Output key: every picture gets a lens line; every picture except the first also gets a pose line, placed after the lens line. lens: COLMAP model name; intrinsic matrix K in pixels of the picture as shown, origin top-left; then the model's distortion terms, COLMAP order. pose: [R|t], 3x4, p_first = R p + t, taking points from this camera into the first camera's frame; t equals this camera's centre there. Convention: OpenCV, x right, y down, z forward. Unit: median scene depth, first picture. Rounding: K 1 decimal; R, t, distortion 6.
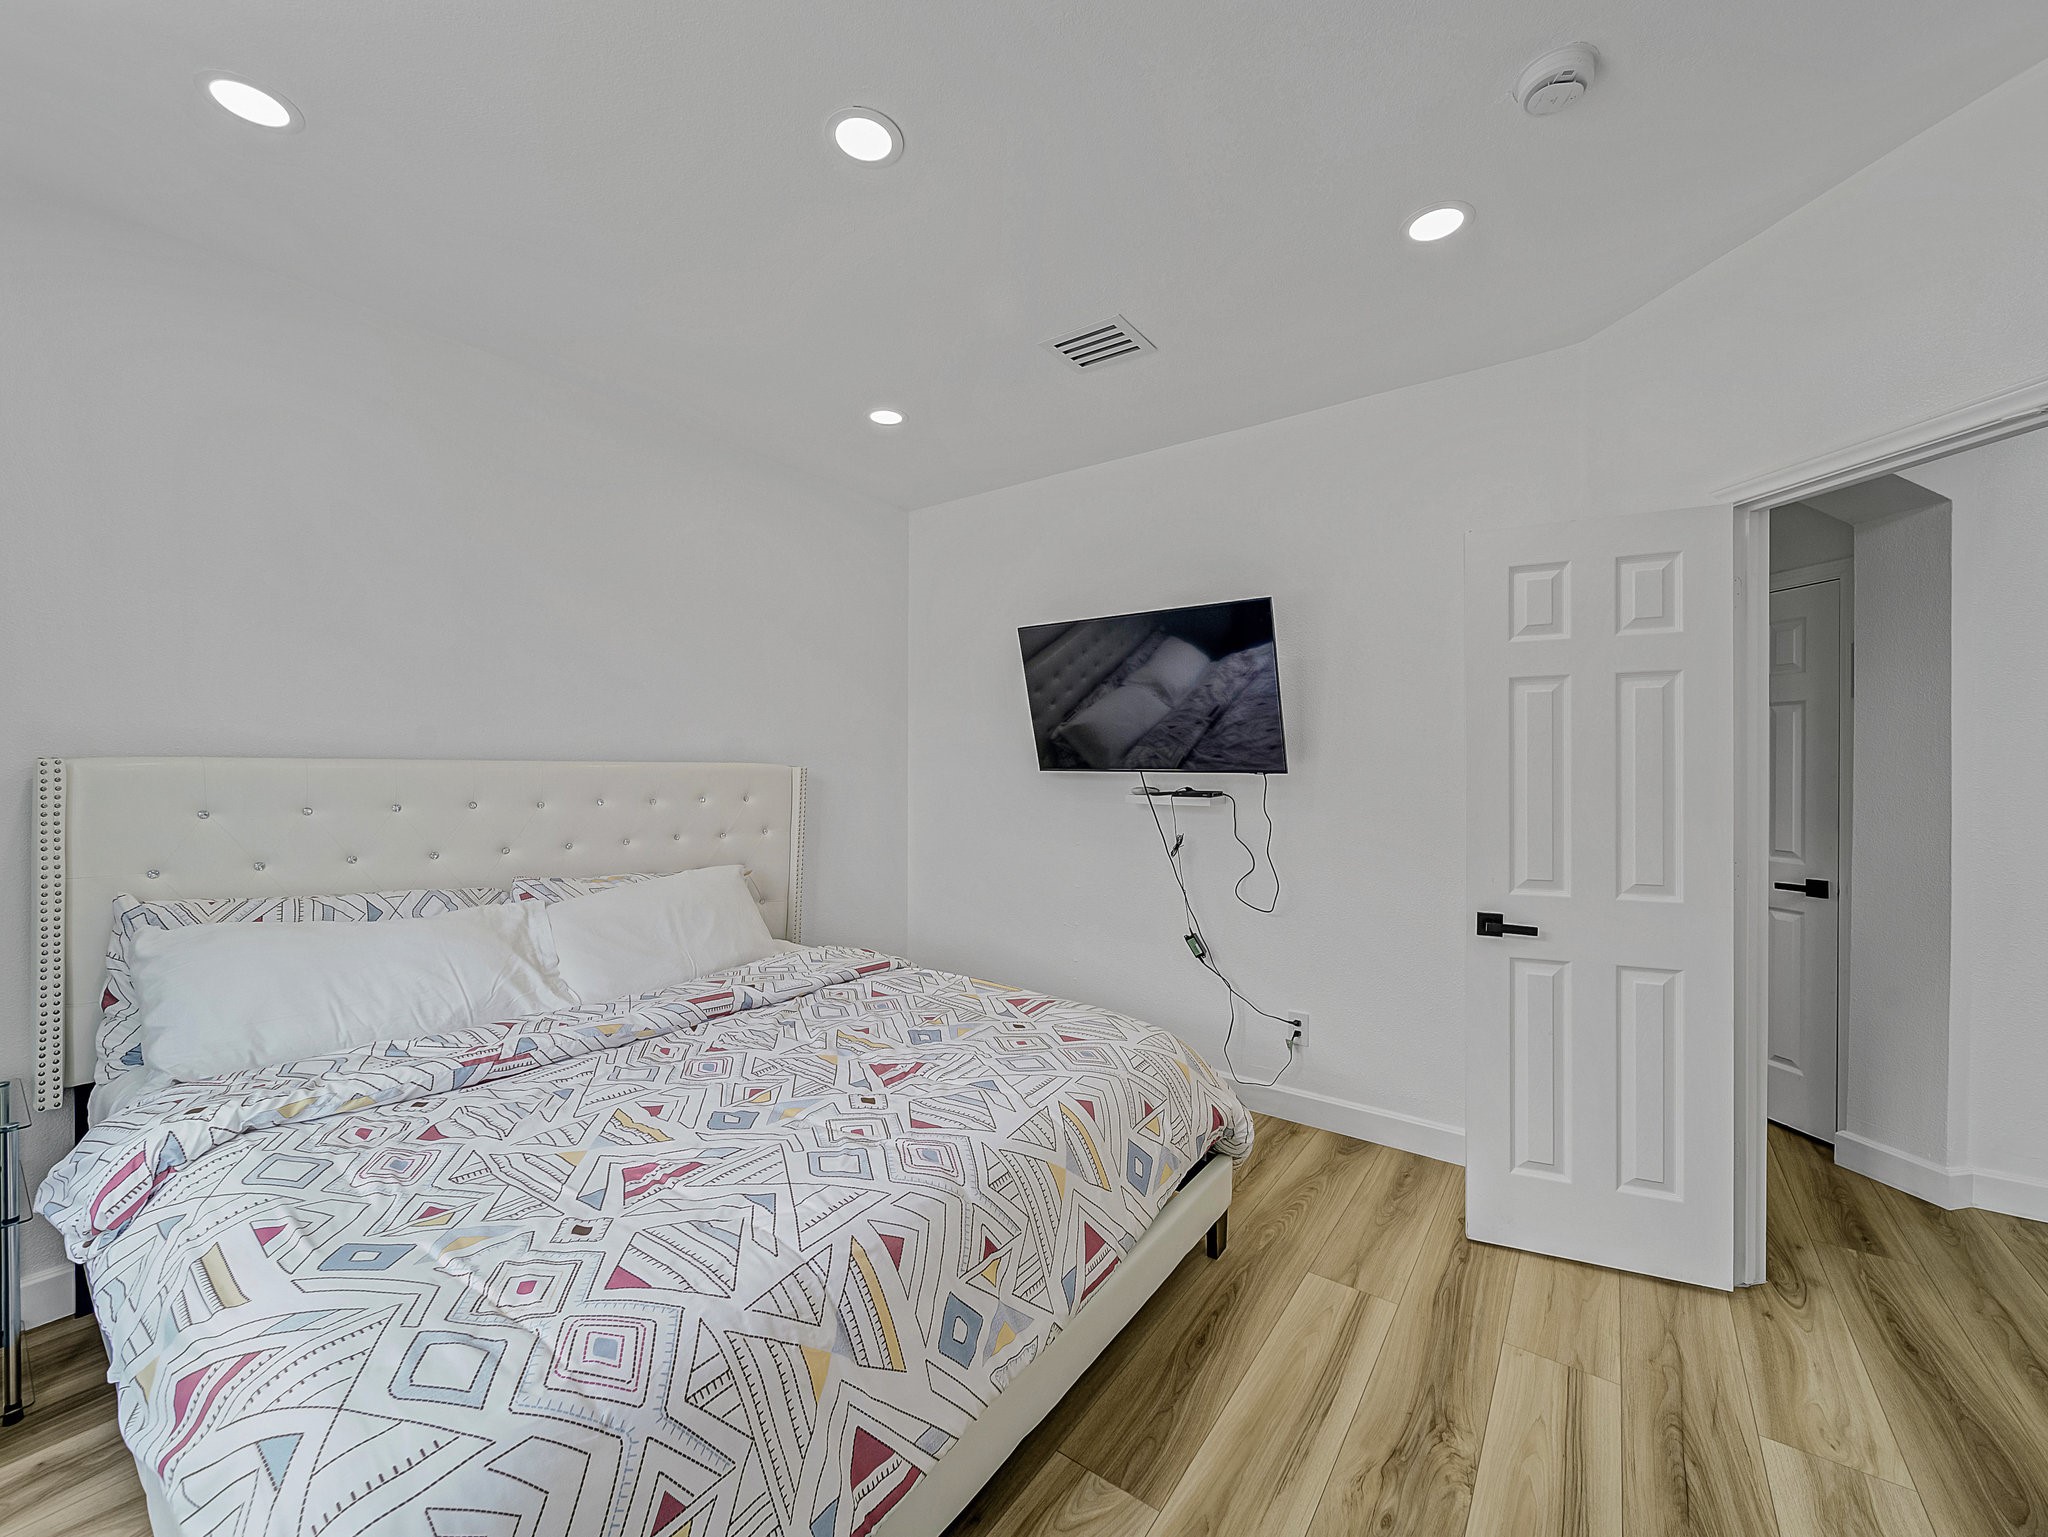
lens RADIAL K [[814.2, 0, 1020.5], [0, 814.2, 775.4], [0, 0, 1]] dist [0.000621, -0.001534]
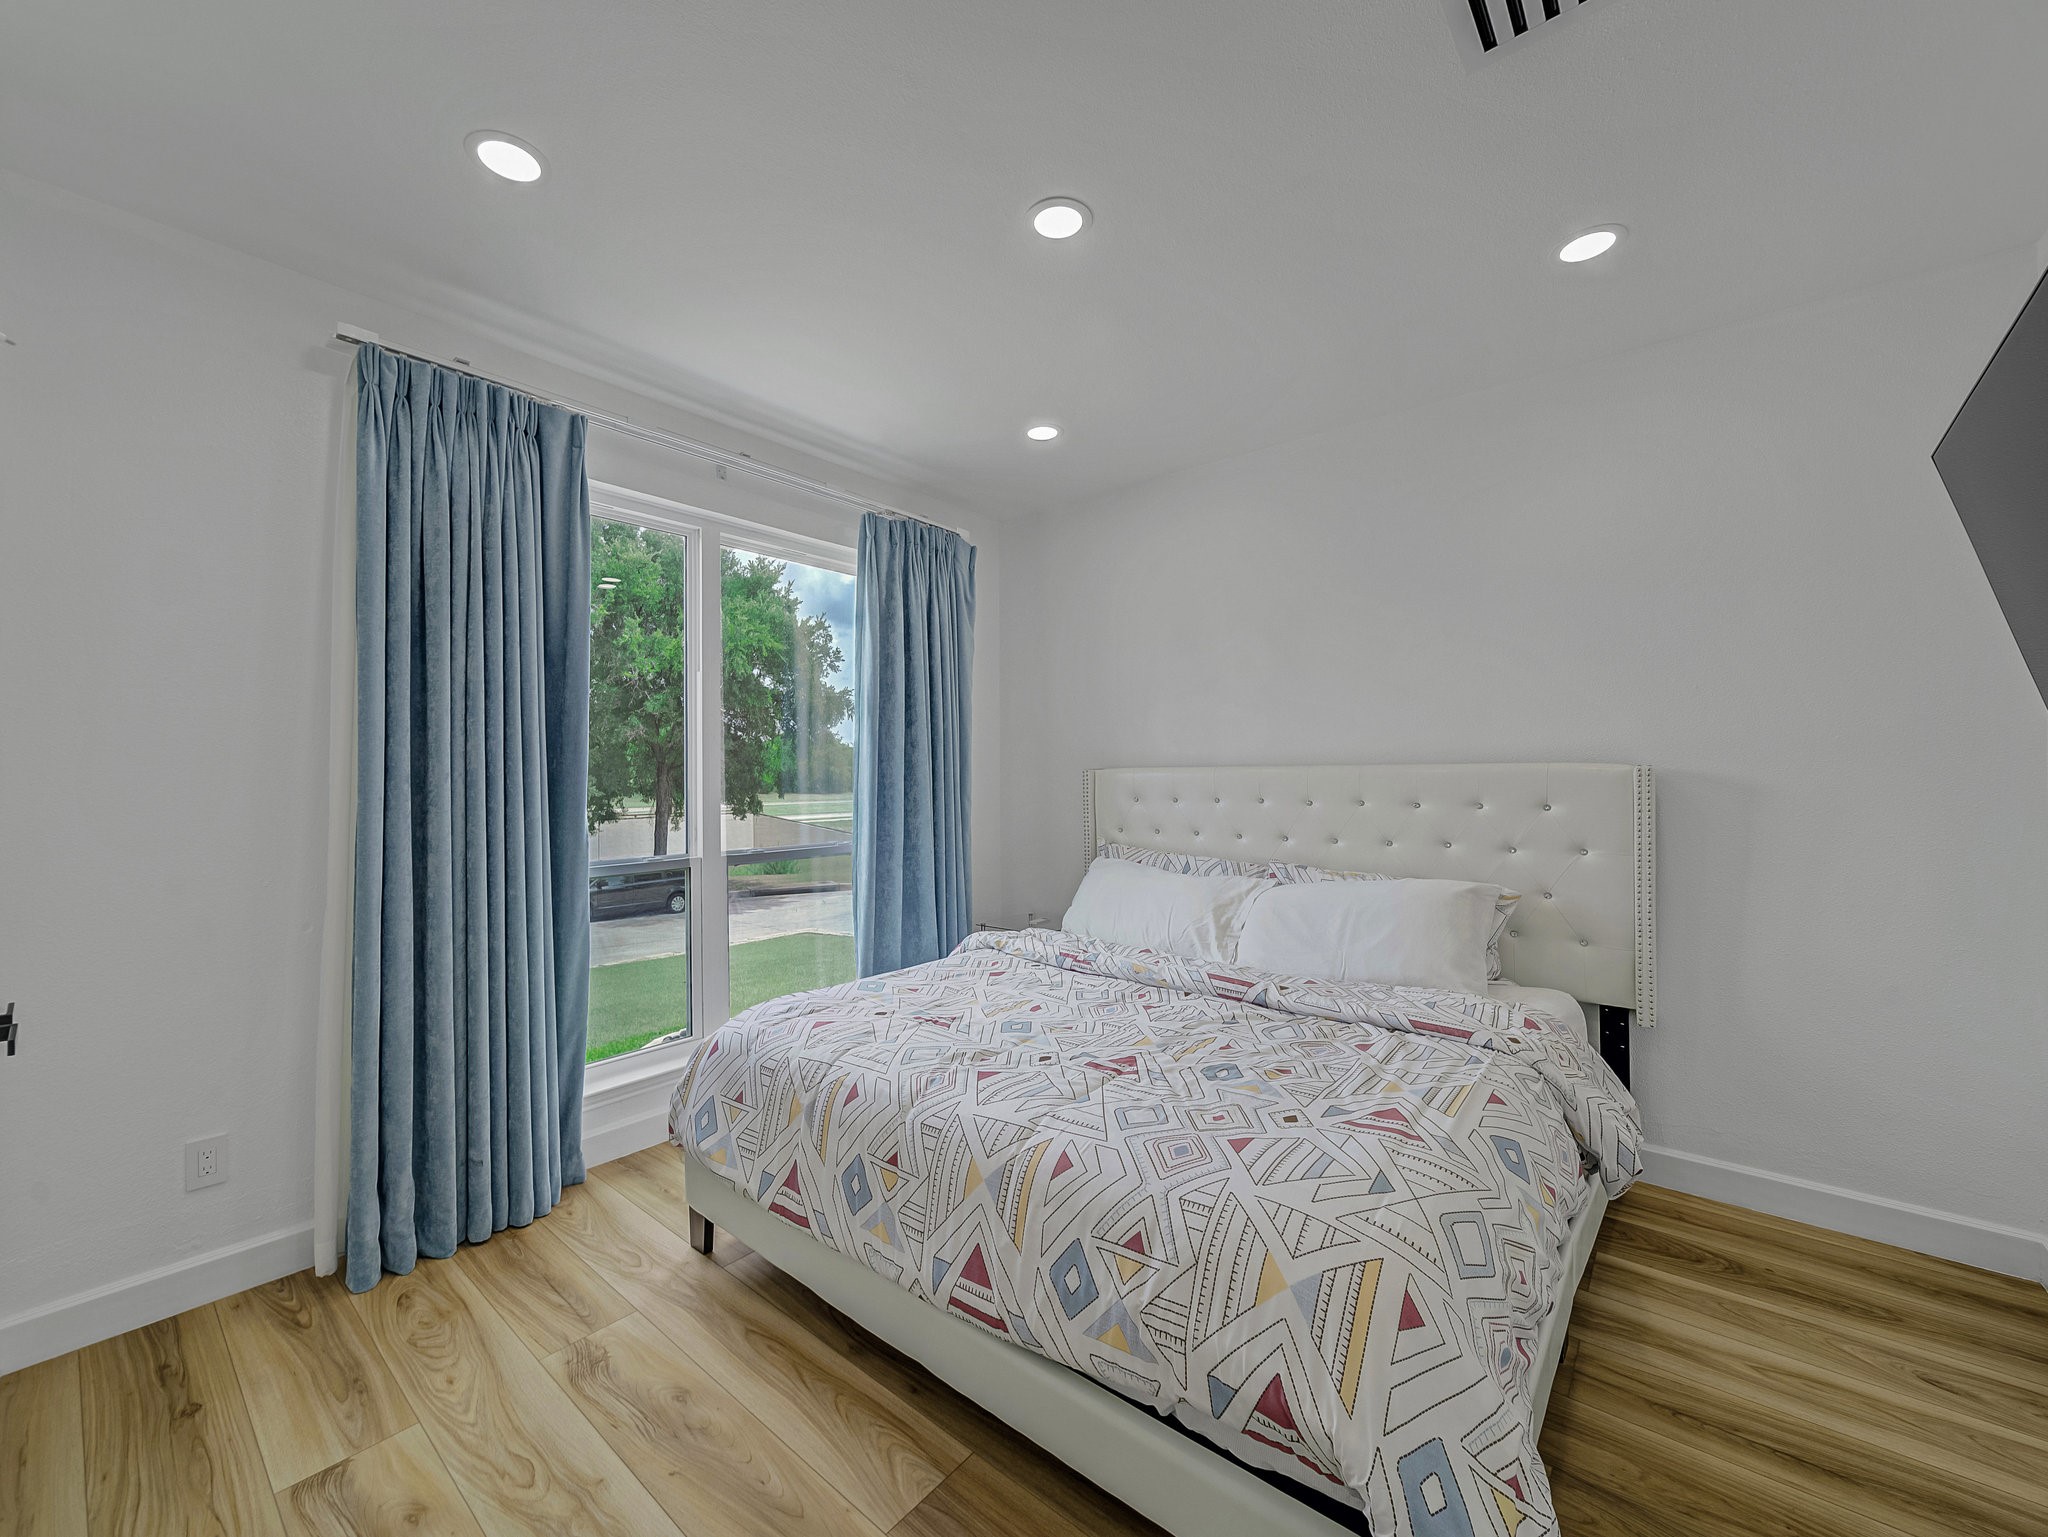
lens RADIAL K [[814.2, 0, 1023.3], [0, 814.2, 768.6], [0, 0, 1]] dist [0.000621, -0.001534]
pose [[-0.070315, -0.011598, -0.997457, 0.848384], [-0.000725, 0.999933, -0.011575, 0.001001], [0.997525, -0.000091, -0.070318, 0.916767]]
